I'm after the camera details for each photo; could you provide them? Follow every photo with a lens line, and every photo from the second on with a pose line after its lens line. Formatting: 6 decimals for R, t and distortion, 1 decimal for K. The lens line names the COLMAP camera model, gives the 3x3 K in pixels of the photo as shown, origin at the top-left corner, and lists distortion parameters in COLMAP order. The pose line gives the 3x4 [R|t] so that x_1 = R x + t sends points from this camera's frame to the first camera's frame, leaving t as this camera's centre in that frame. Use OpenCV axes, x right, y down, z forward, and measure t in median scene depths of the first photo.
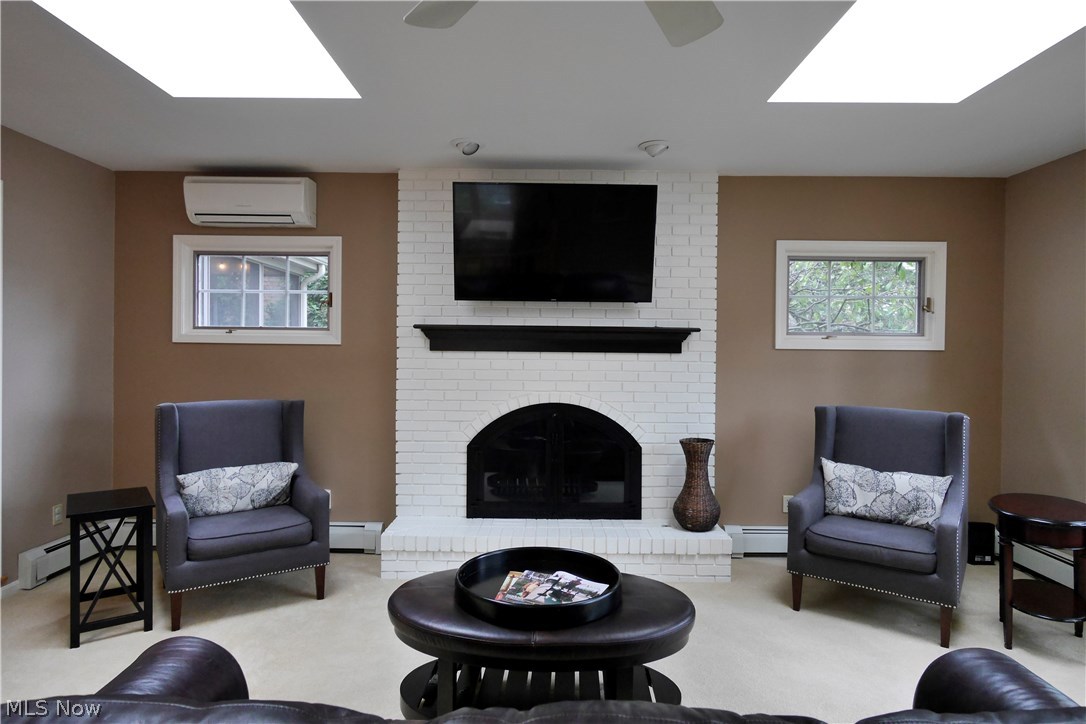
lens RADIAL K [[591.3, 0, 535.8], [0, 591.3, 367.6], [0, 0, 1]] dist [0.010329, 0.001587]
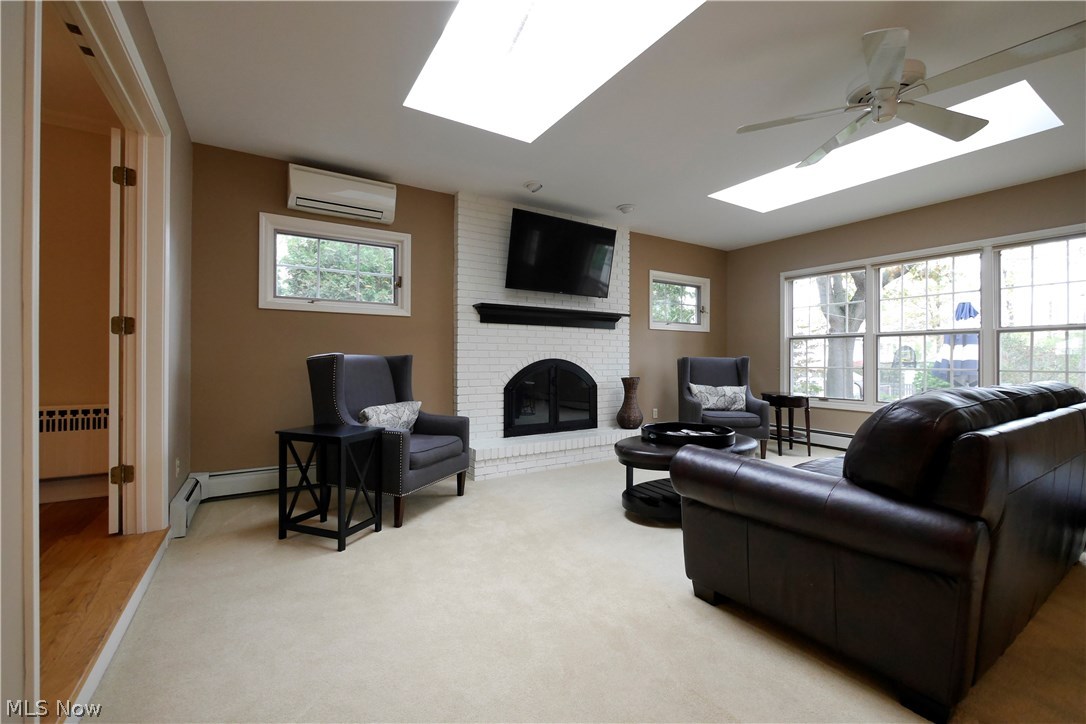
lens RADIAL K [[443.0, 0, 538.0], [0, 443.0, 360.2], [0, 0, 1]] dist [-0.013236, -0.000366]
pose [[0.848052, -0.009843, 0.529822, -0.627821], [0.010412, 0.999944, 0.001910, 0.060825], [-0.529811, 0.003897, 0.848107, 0.023036]]
